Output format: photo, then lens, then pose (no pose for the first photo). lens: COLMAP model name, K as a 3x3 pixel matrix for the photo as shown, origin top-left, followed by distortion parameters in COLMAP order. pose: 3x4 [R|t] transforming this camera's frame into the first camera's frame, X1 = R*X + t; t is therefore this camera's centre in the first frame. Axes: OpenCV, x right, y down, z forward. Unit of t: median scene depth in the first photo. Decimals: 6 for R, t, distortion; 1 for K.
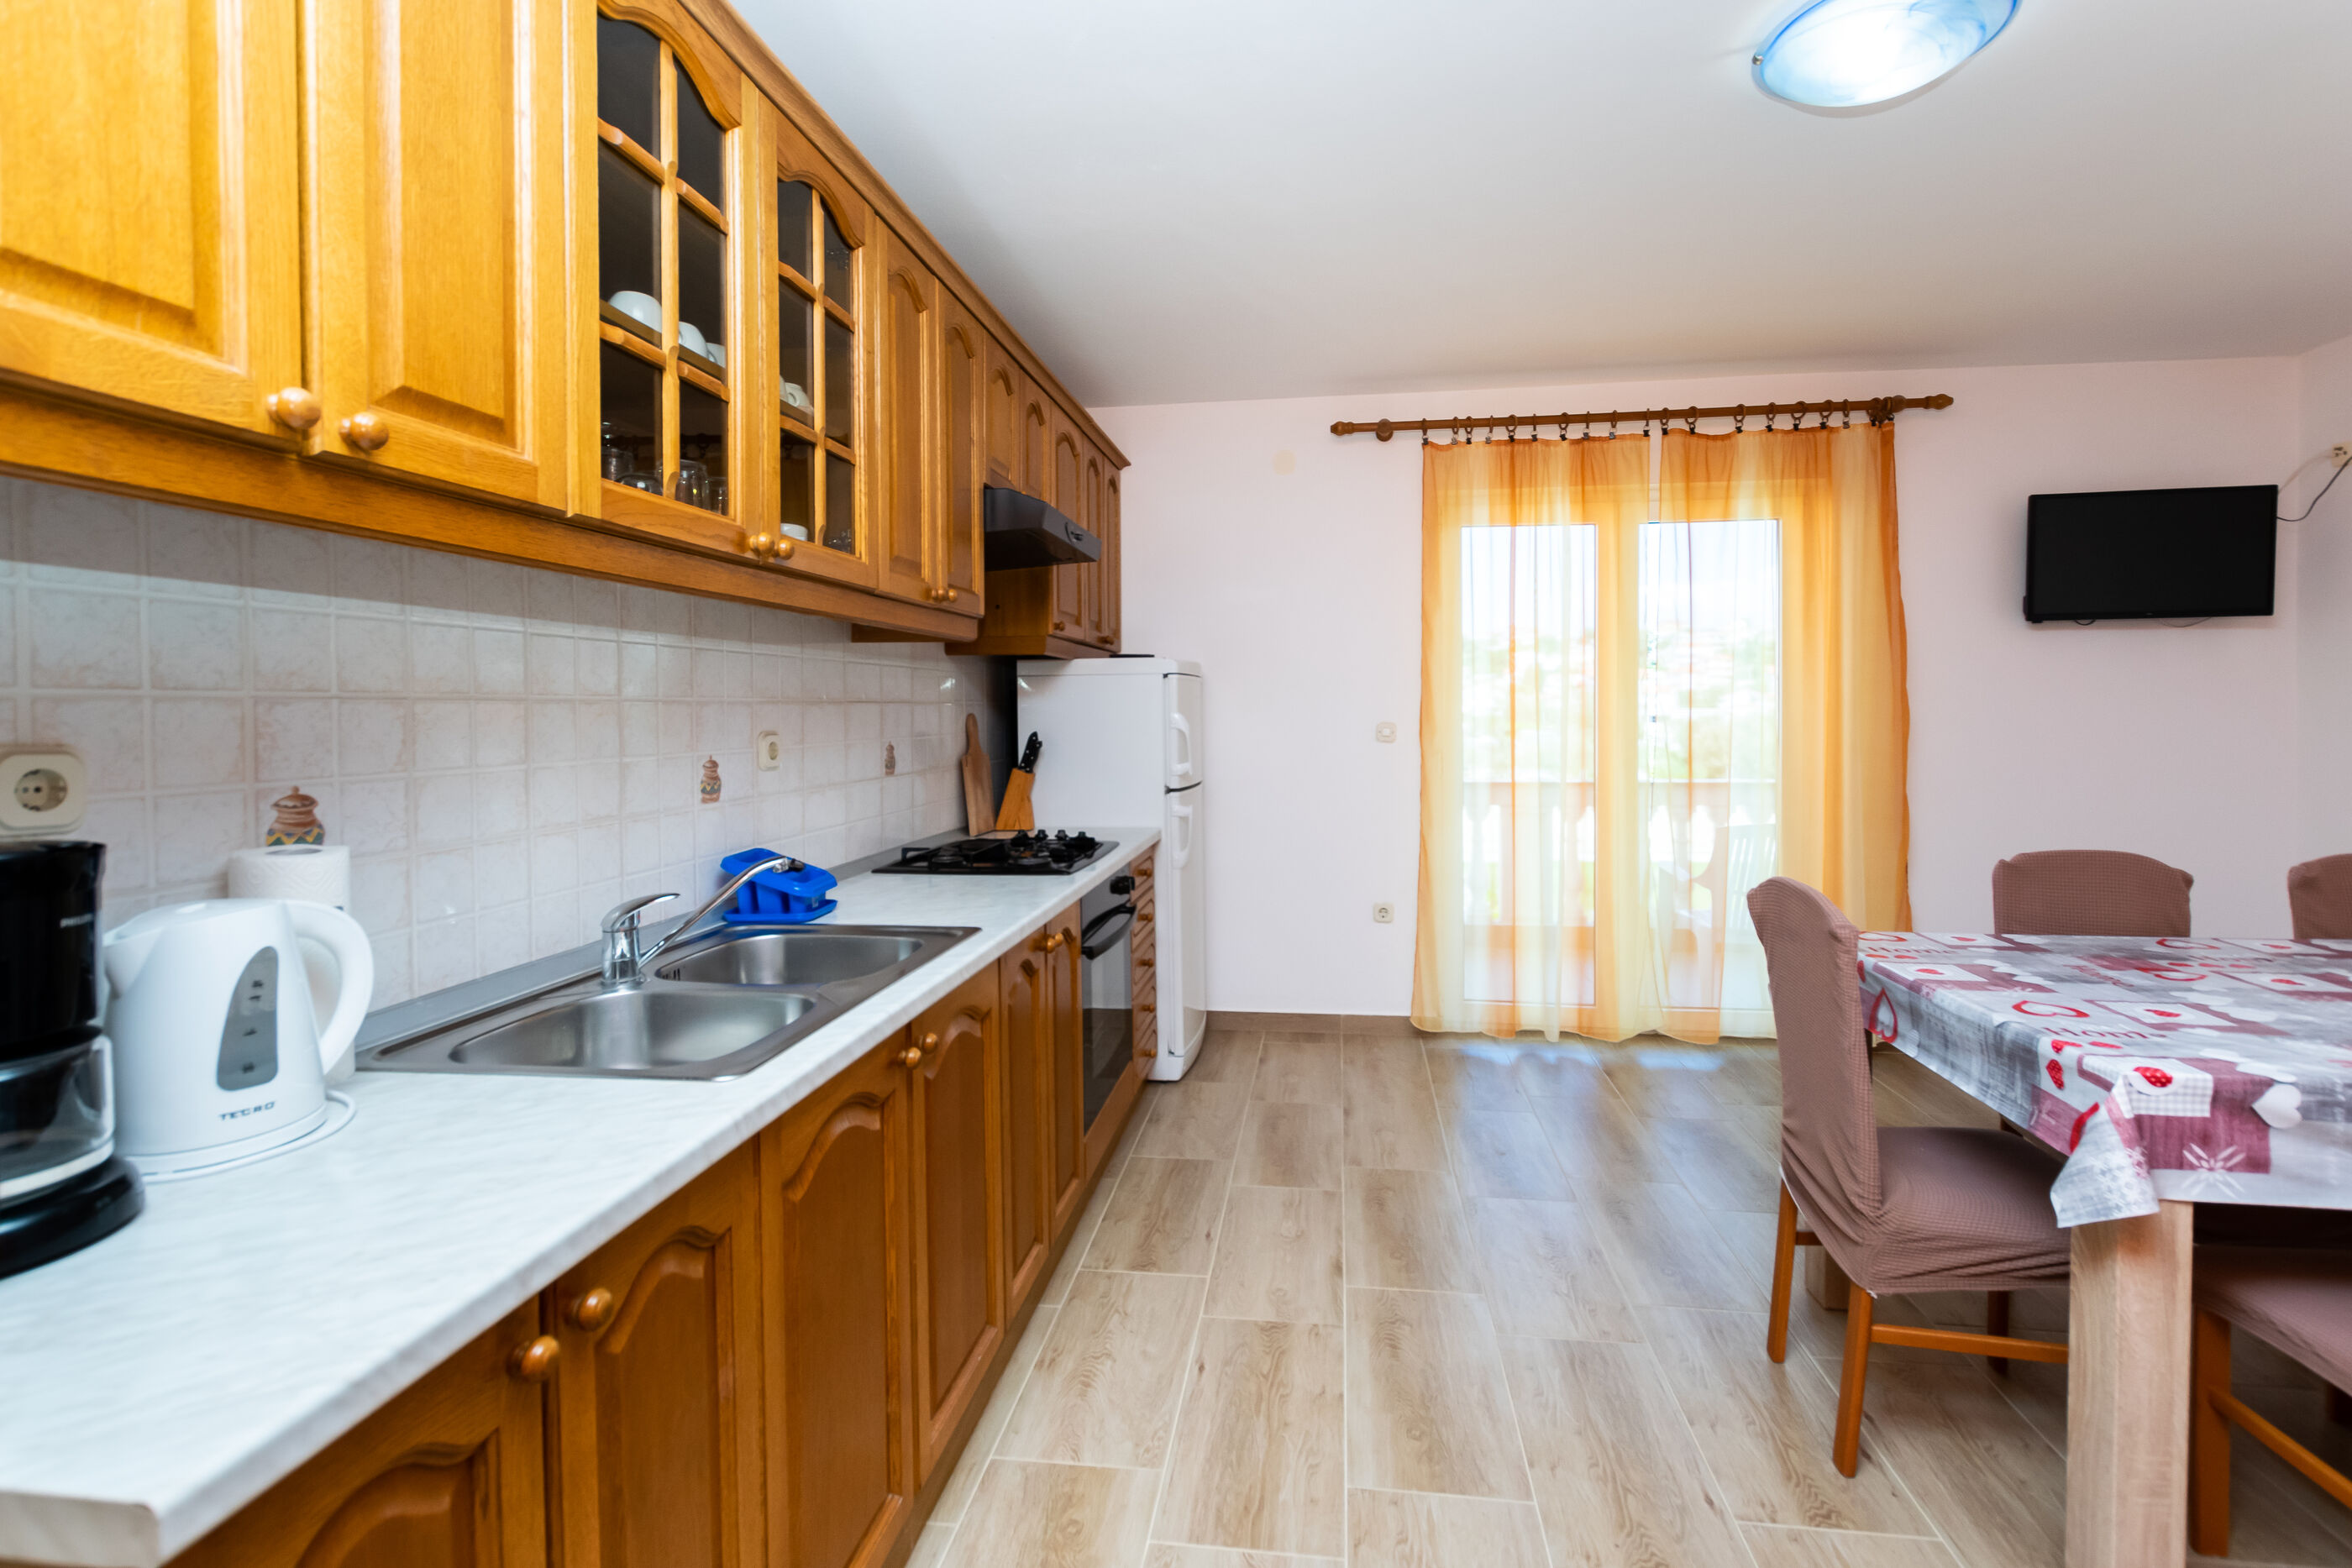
lens RADIAL K [[1045.4, 0, 1199.3], [0, 1045.4, 741.4], [0, 0, 1]] dist [0.004463, -0.000210]
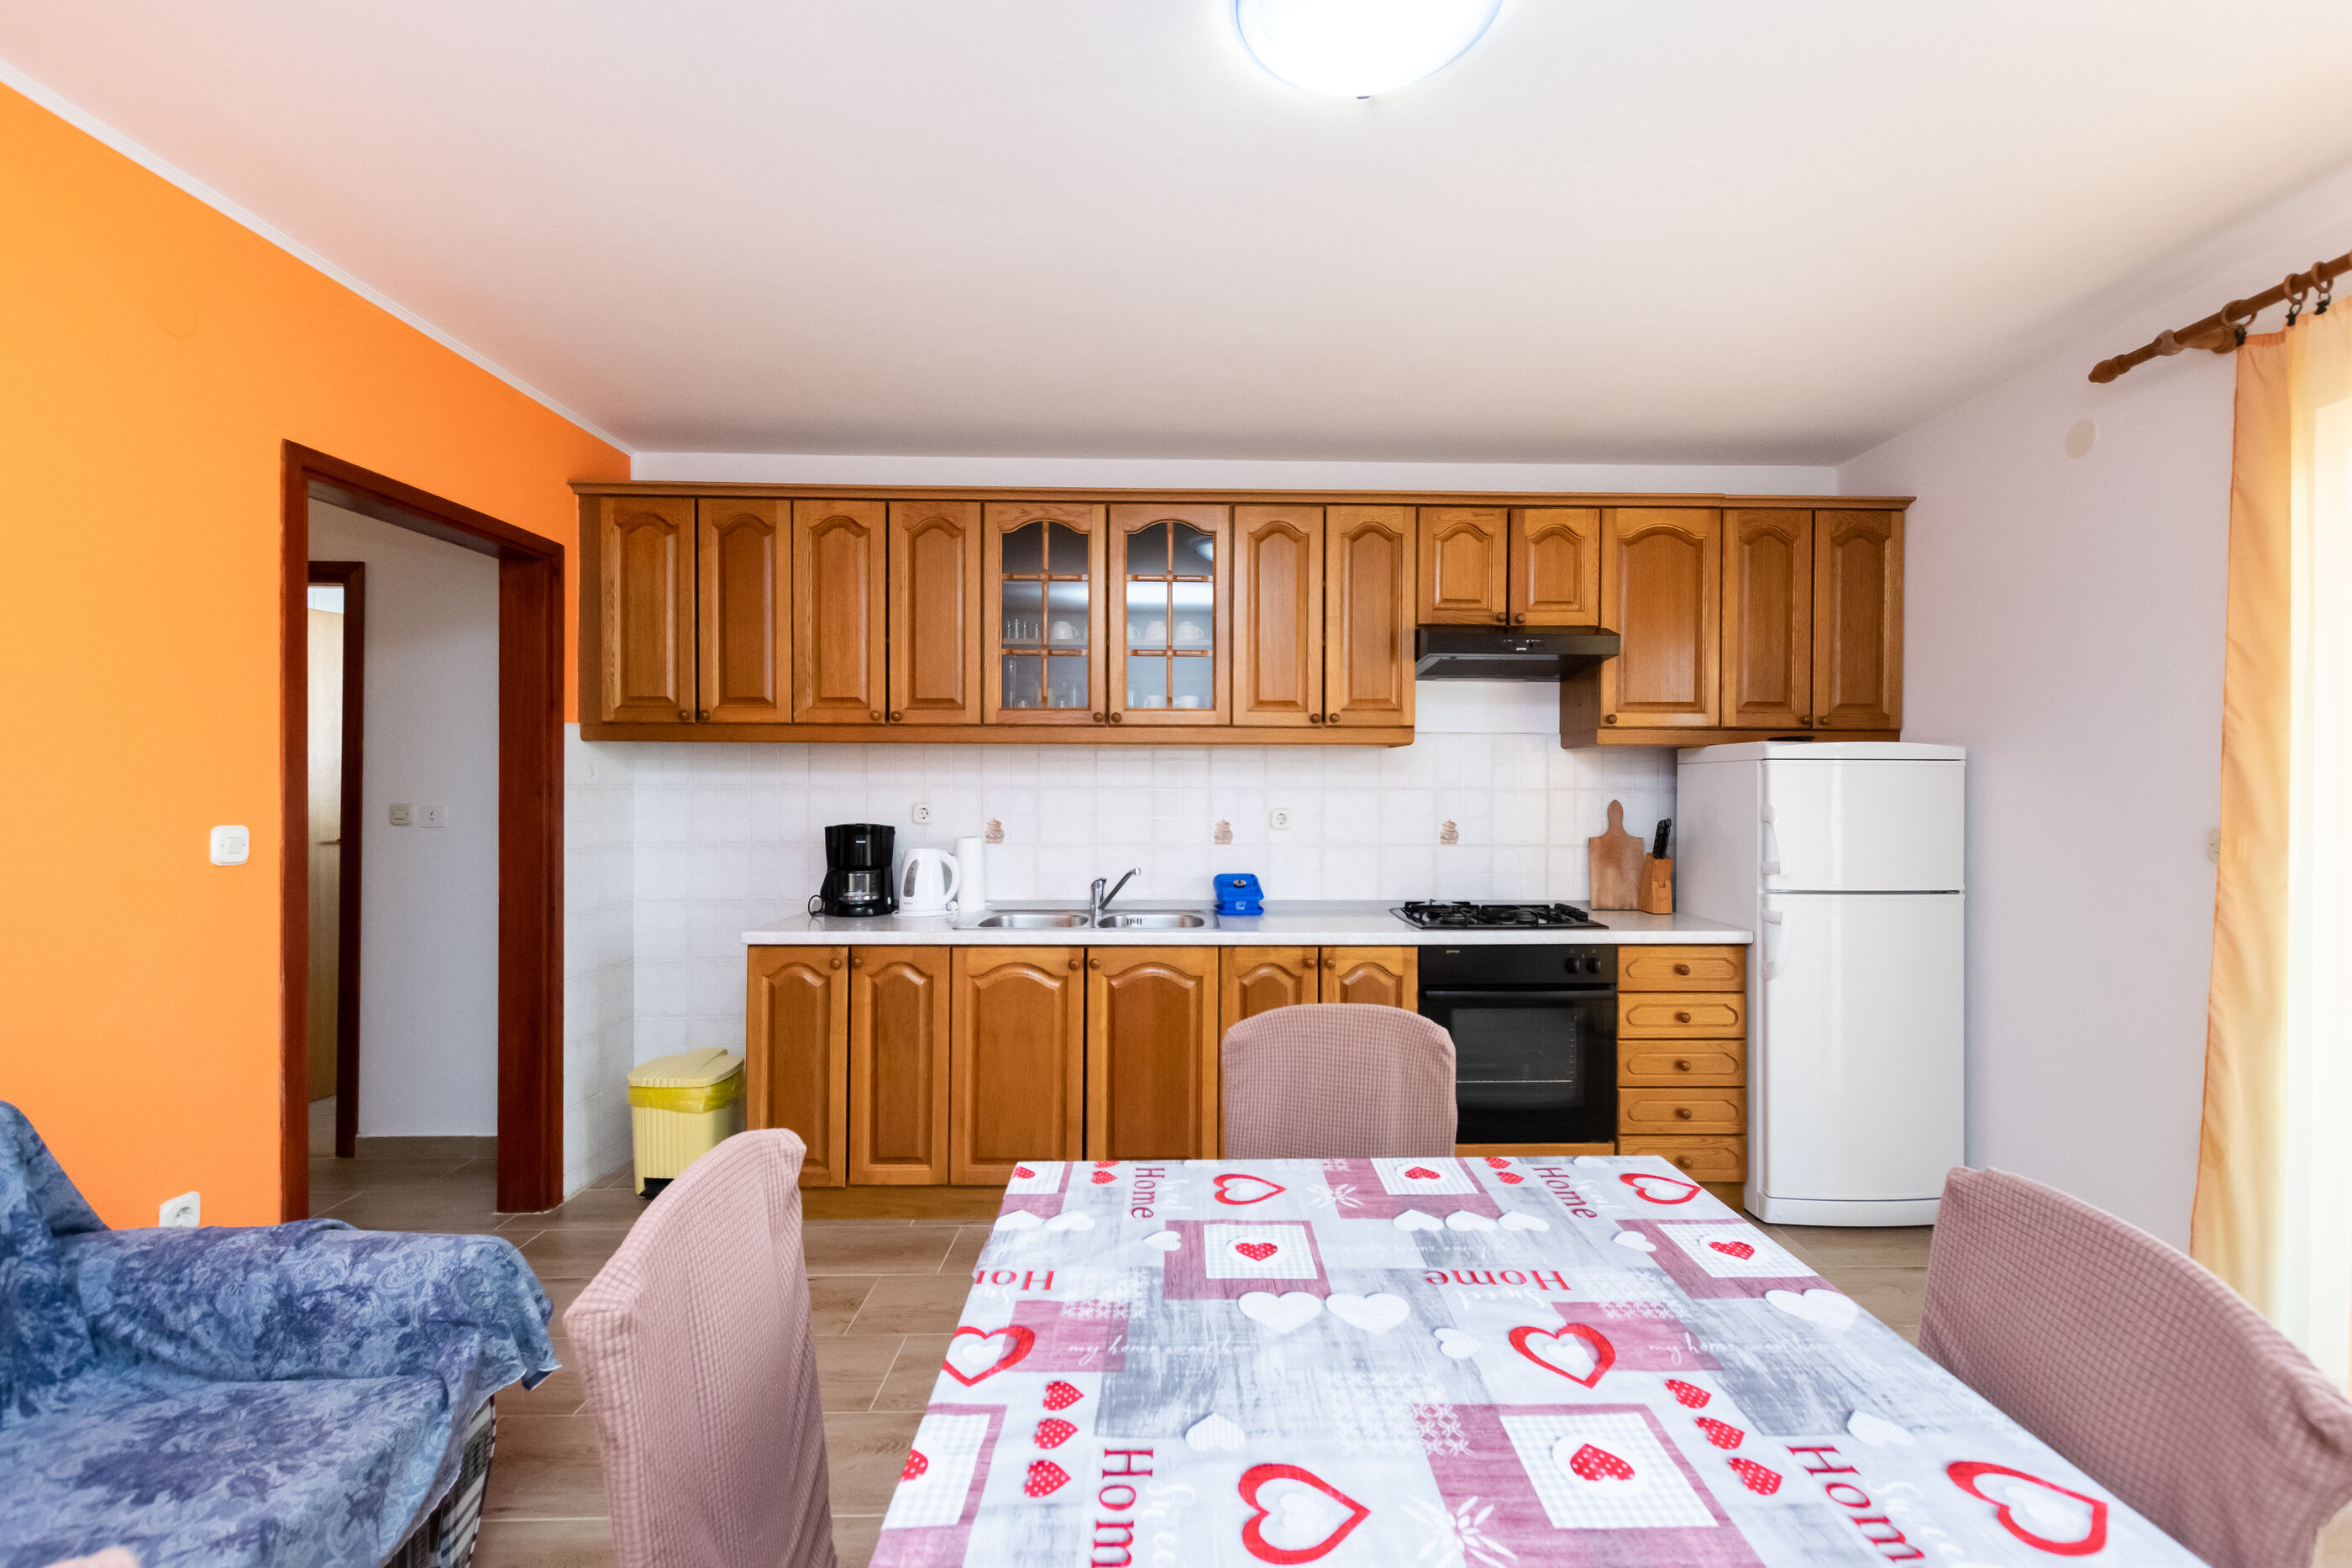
lens RADIAL K [[995.2, 0, 1216.0], [0, 995.2, 793.4], [0, 0, 1]] dist [0.001708, -0.000269]
pose [[0.161680, 0.012382, -0.986766, 1.144727], [-0.035120, 0.999360, 0.006786, -0.038793], [0.986218, 0.033558, 0.162011, 0.632741]]
